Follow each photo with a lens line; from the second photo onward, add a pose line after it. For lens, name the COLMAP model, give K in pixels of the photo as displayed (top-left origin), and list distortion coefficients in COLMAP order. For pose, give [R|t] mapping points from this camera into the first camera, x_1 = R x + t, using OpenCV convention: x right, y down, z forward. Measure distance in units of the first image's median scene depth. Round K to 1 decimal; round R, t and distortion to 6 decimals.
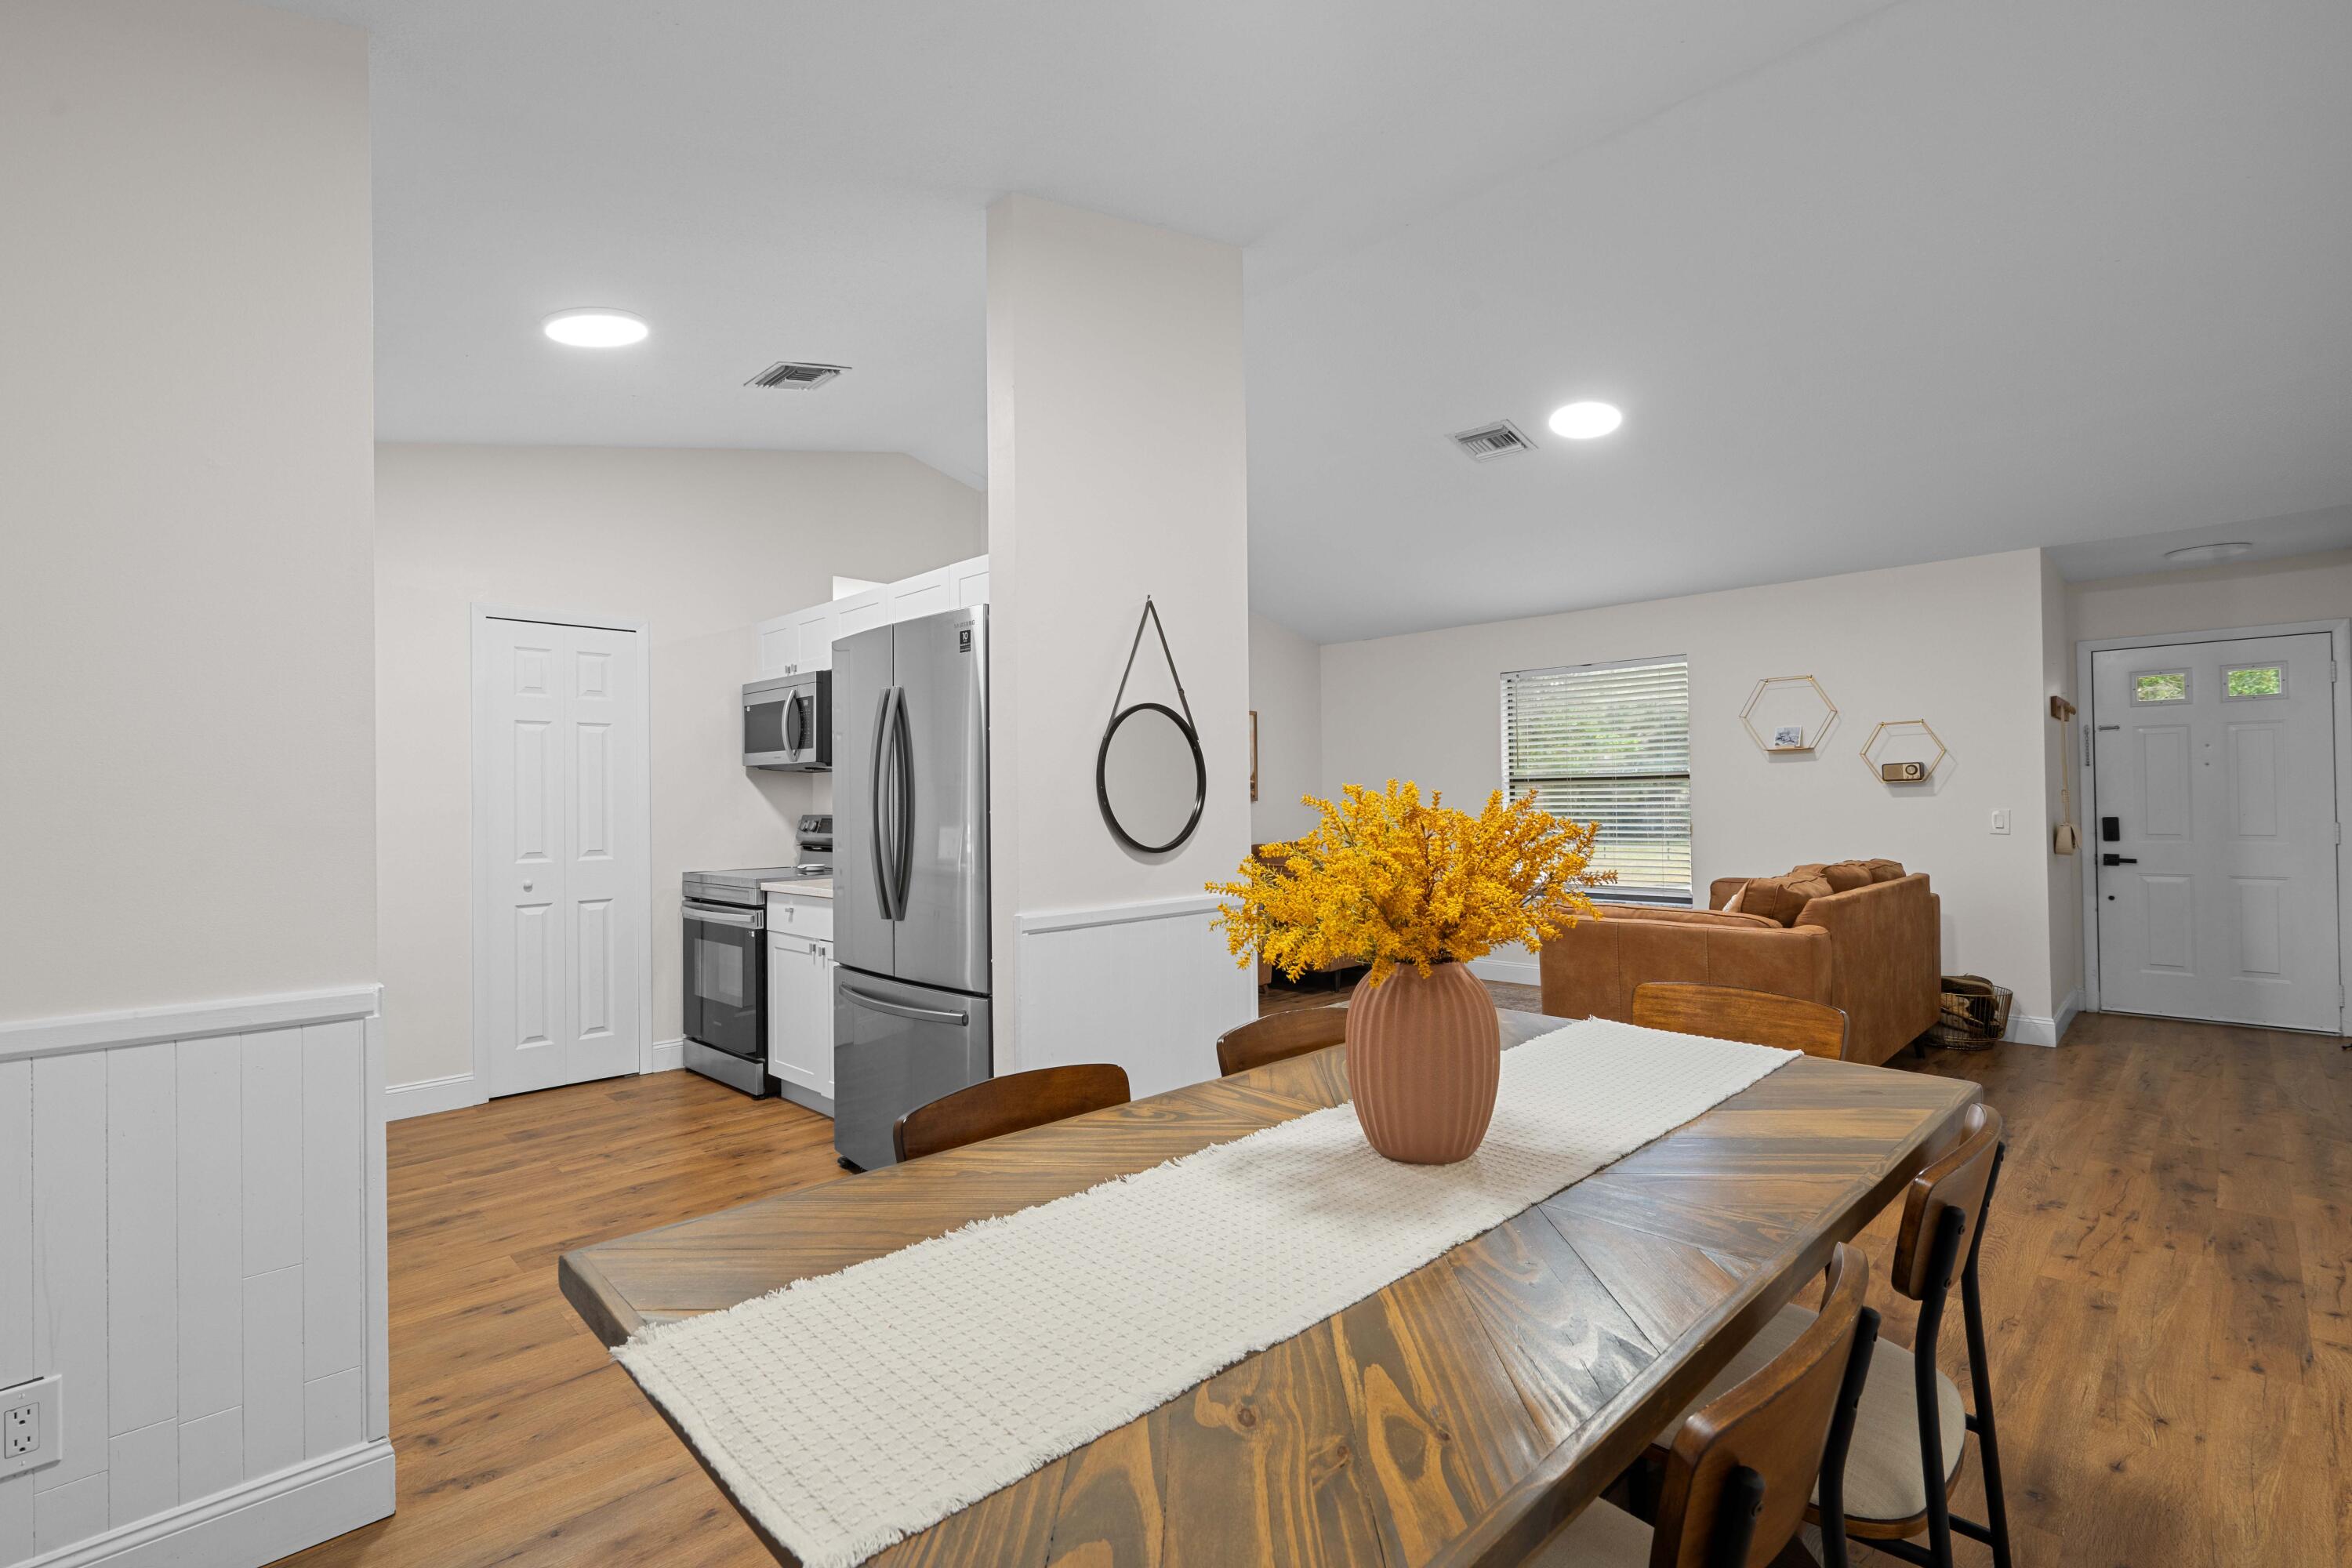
lens RADIAL K [[1055.9, 0, 1165.5], [0, 1055.9, 786.5], [0, 0, 1]] dist [-0.008403, 0.004489]
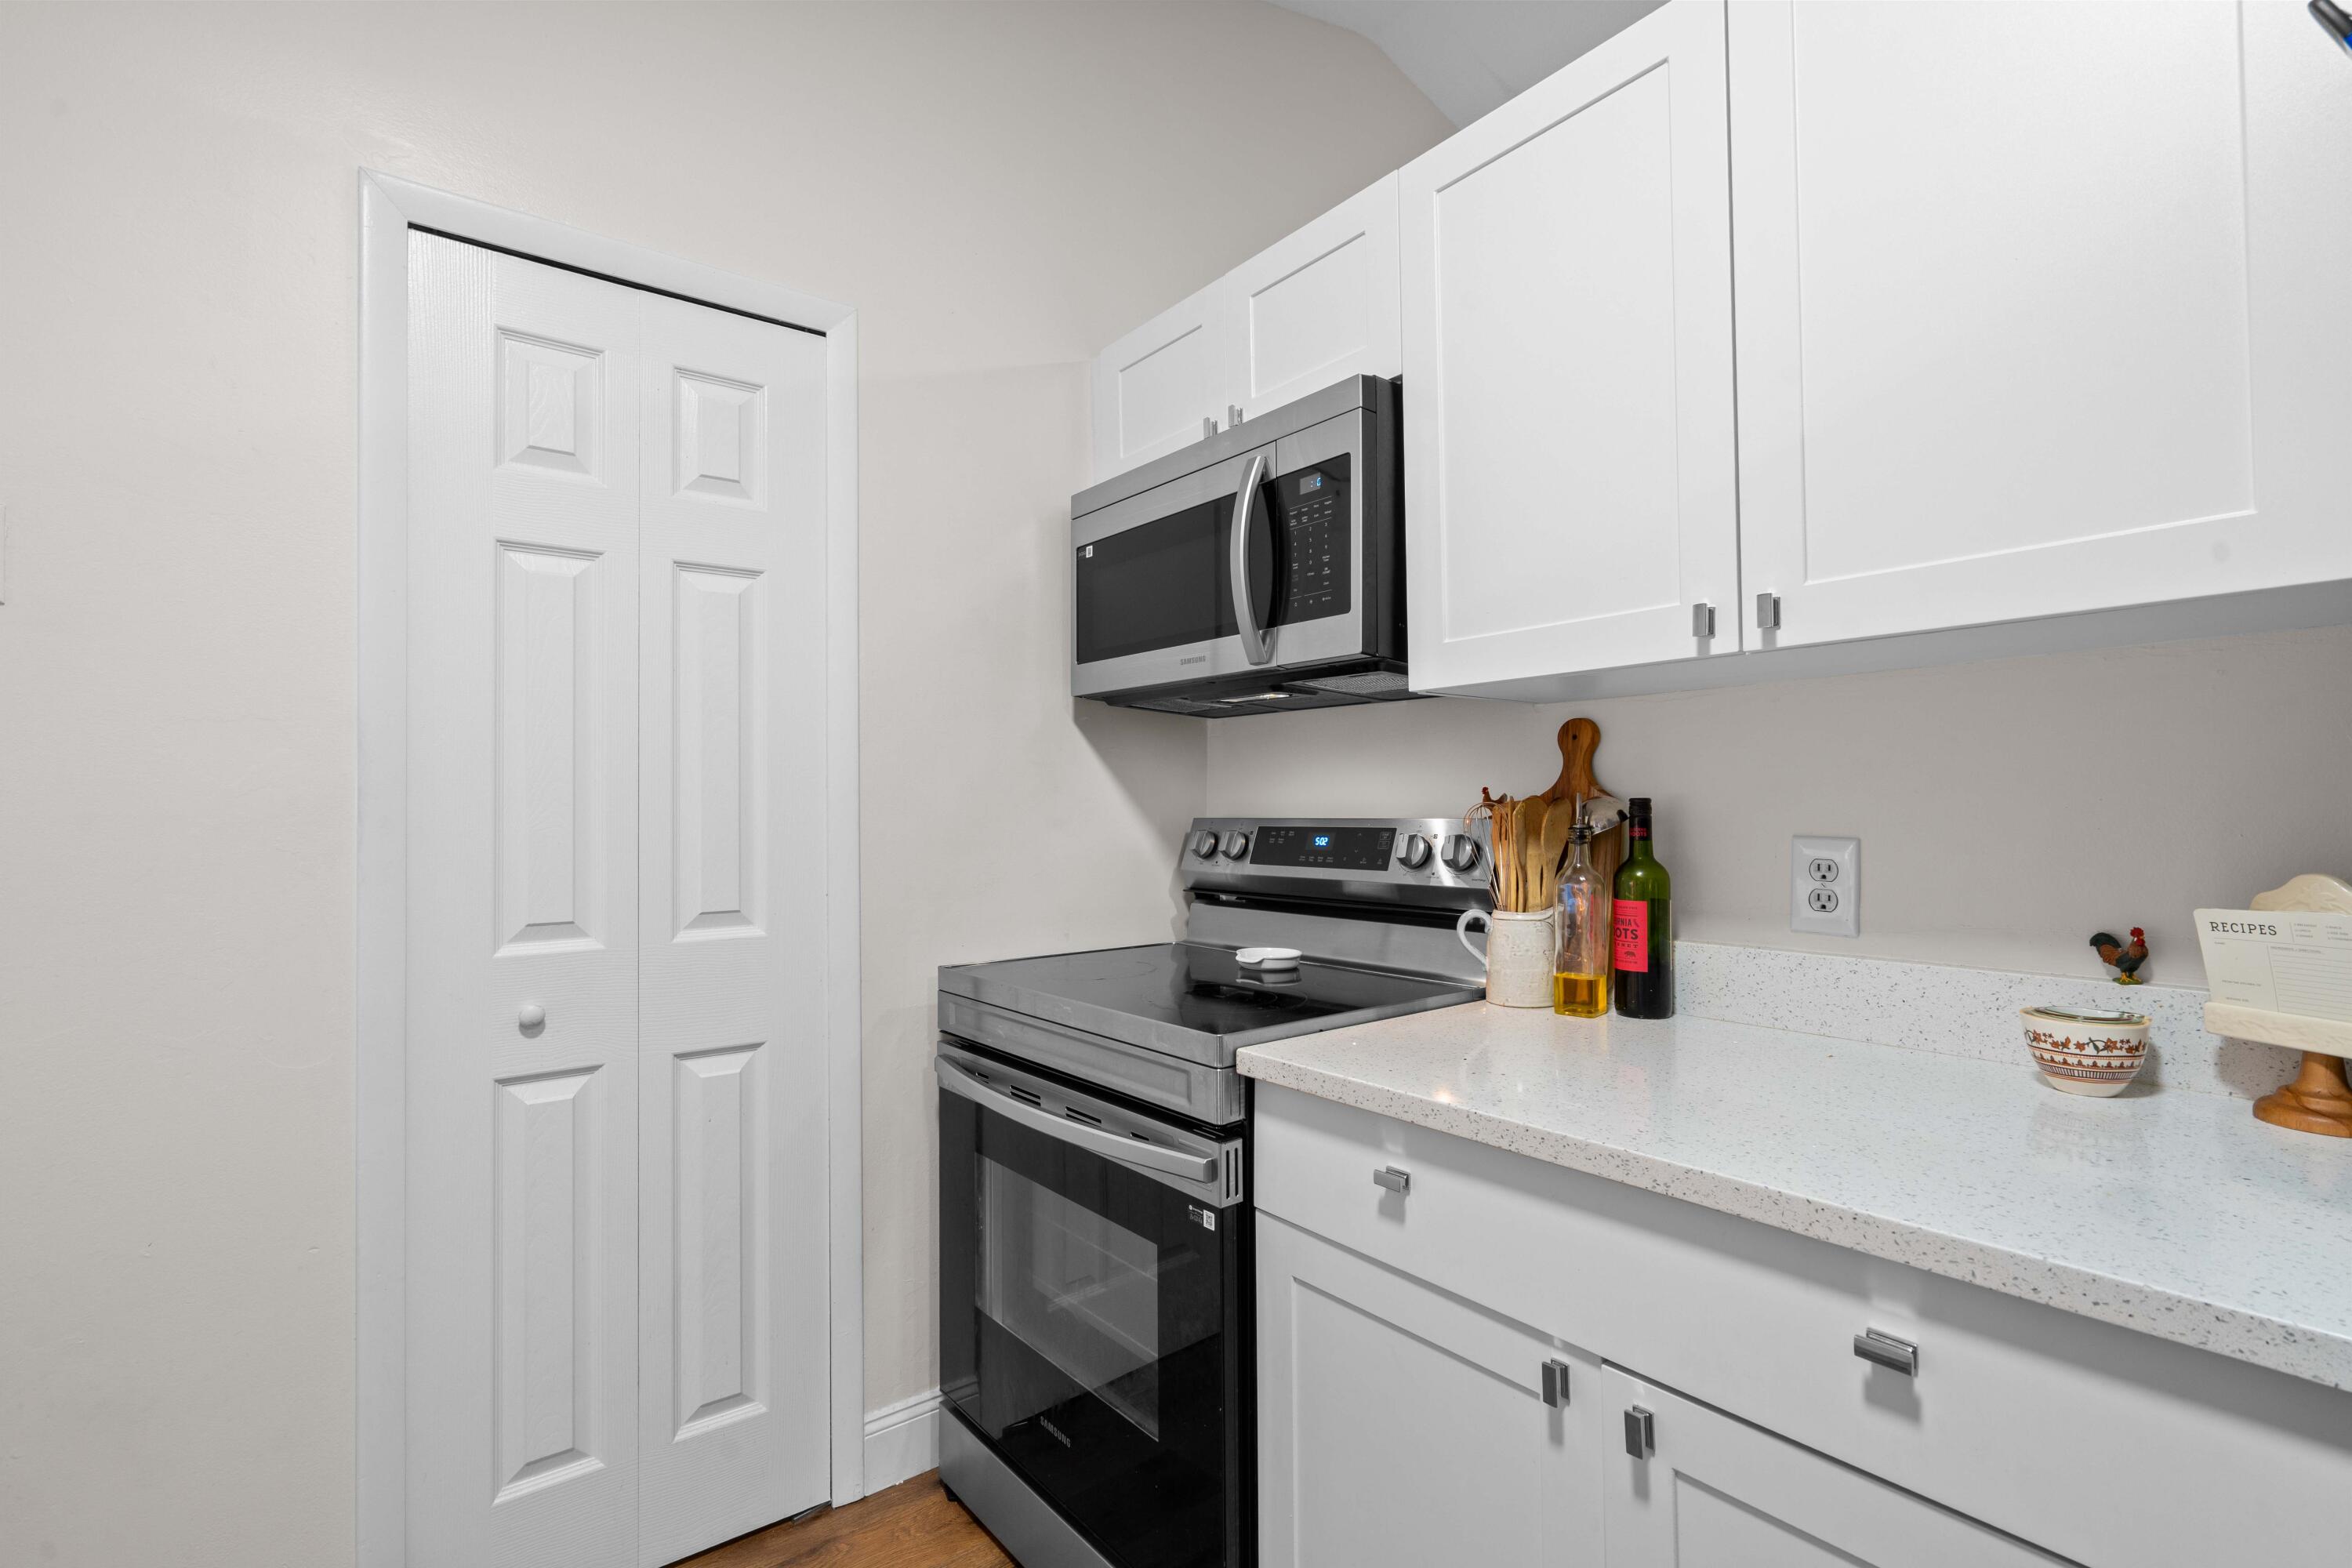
lens RADIAL K [[1055.9, 0, 1159.2], [0, 1055.9, 785.9], [0, 0, 1]] dist [-0.008403, 0.004489]
pose [[0.991622, 0.002380, -0.129148, -0.344269], [-0.002658, 0.999995, -0.001981, 0.016979], [0.129143, 0.002307, 0.991623, 0.659314]]
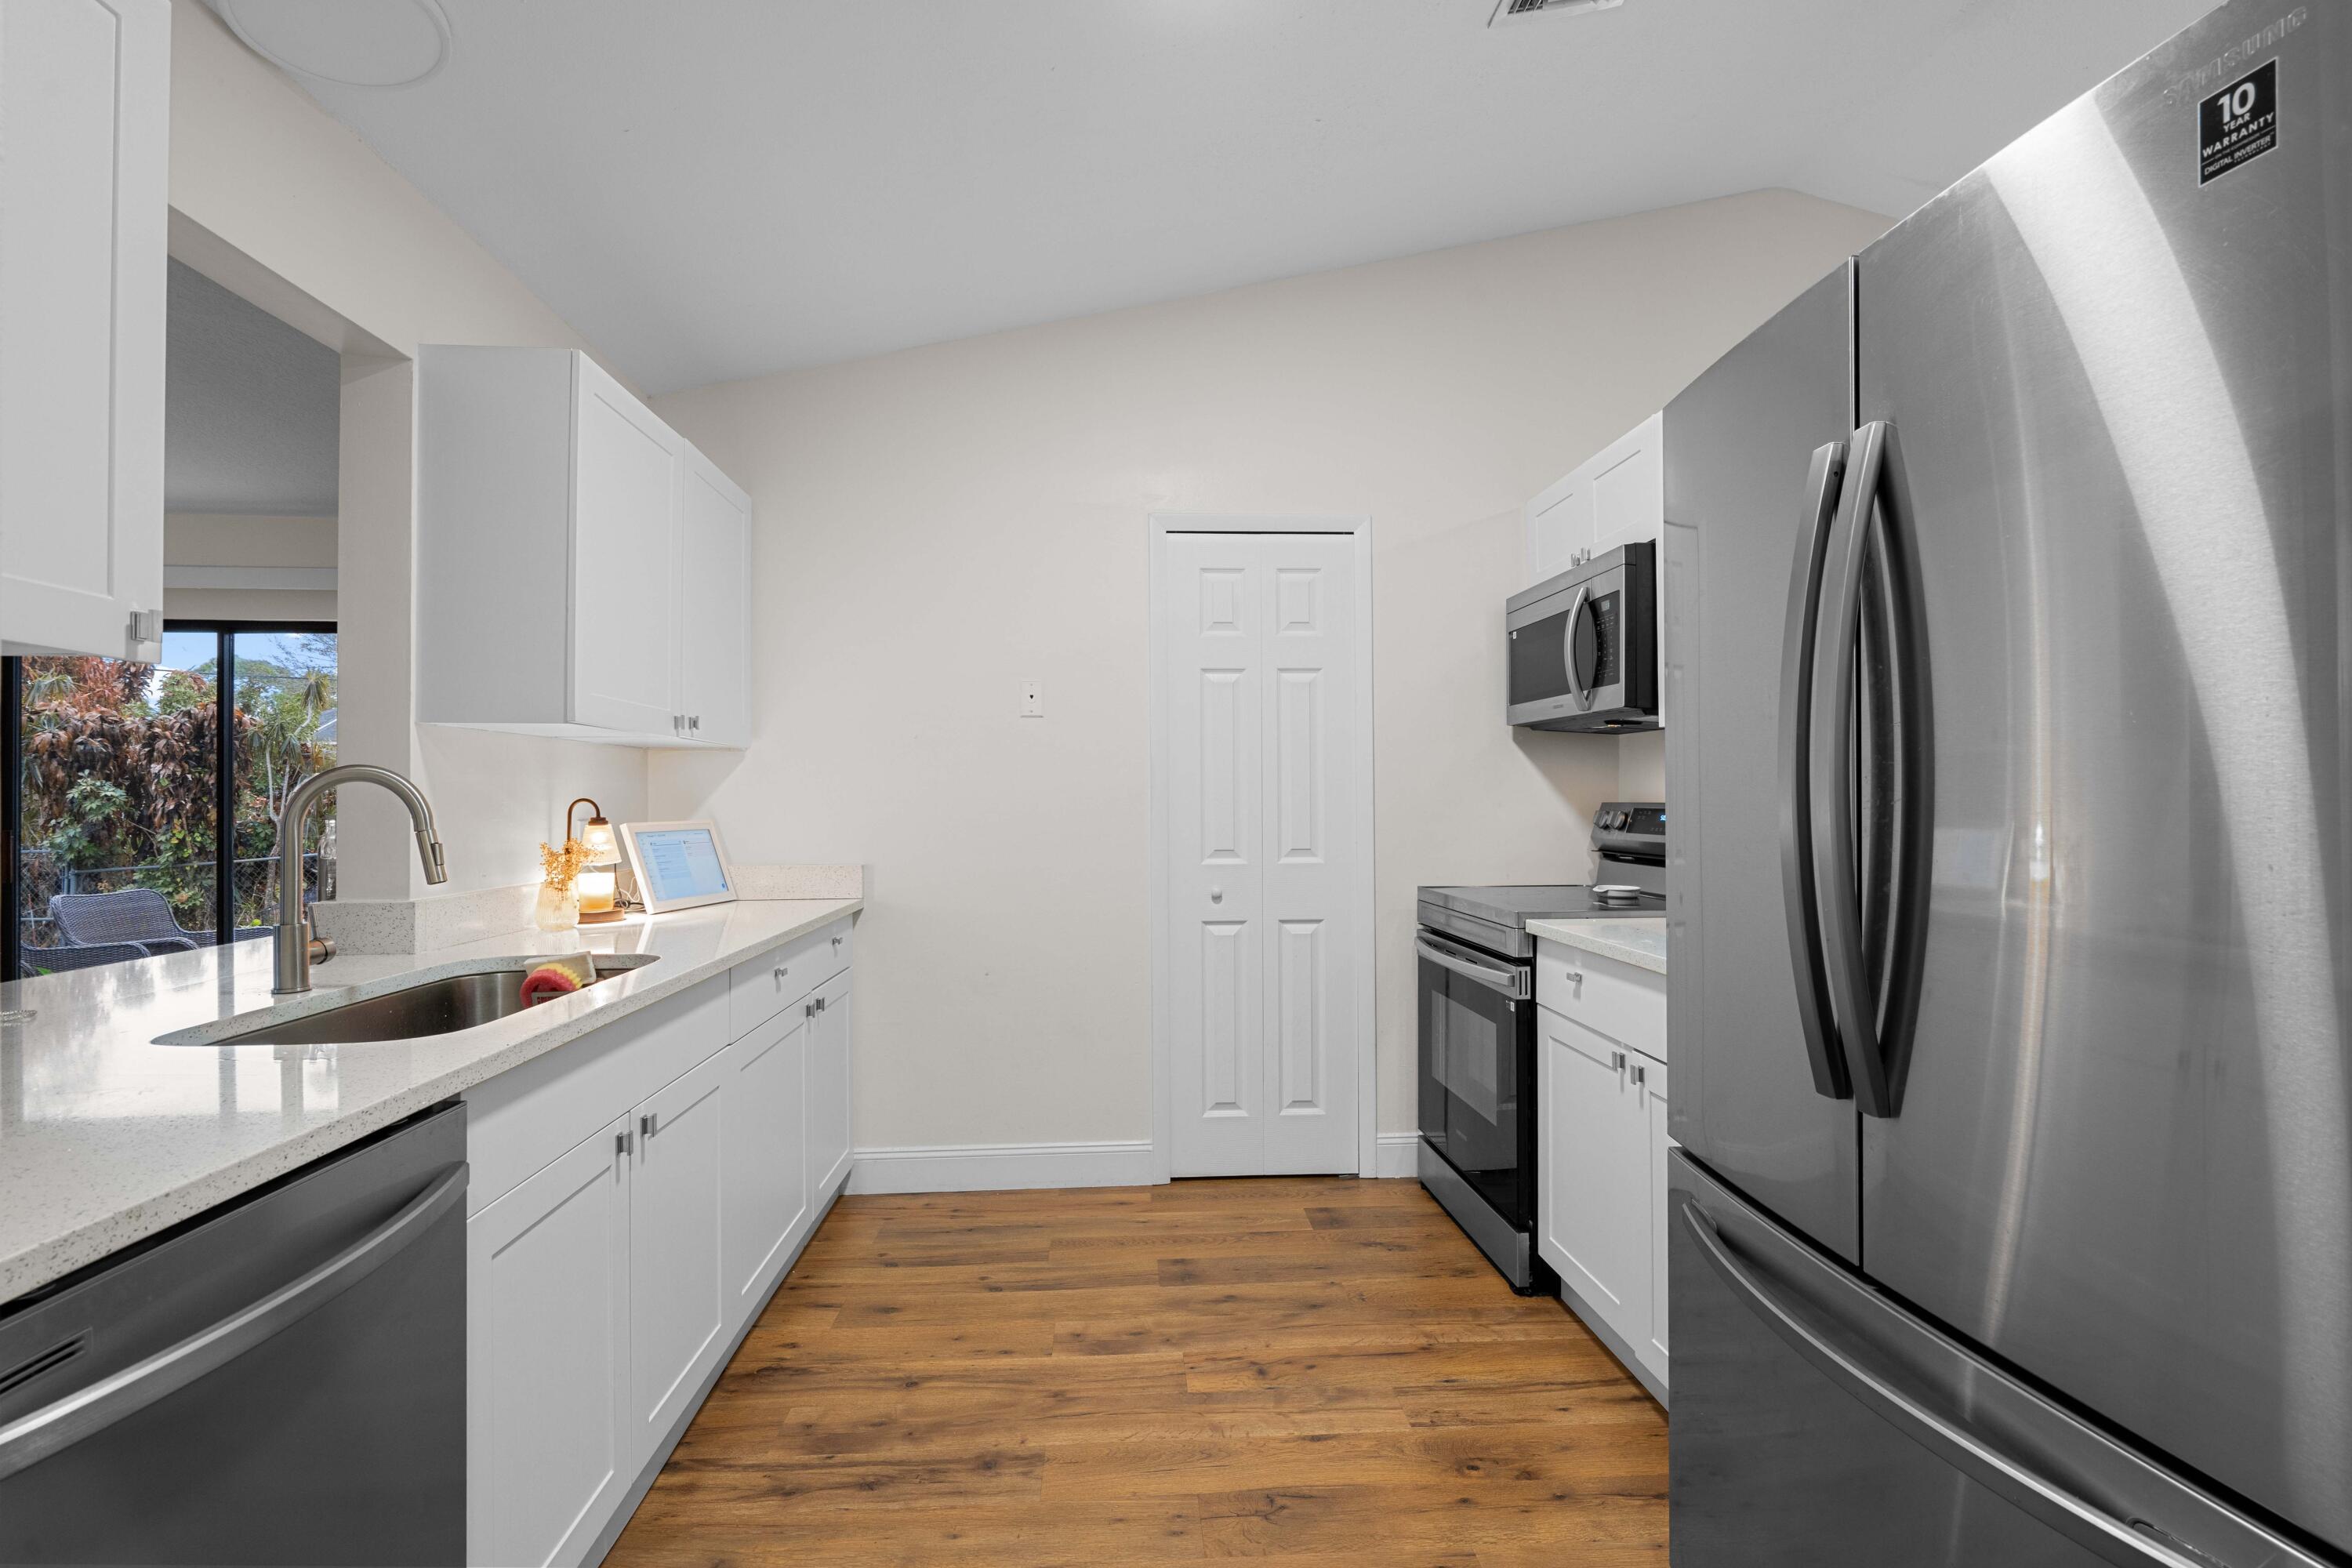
lens RADIAL K [[1055.9, 0, 1175.6], [0, 1055.9, 795.1], [0, 0, 1]] dist [-0.008403, 0.004489]
pose [[0.753478, 0.007242, -0.657433, -0.141257], [0.004904, 0.999850, 0.016635, 0.012441], [0.657454, -0.015758, 0.753330, 0.415782]]
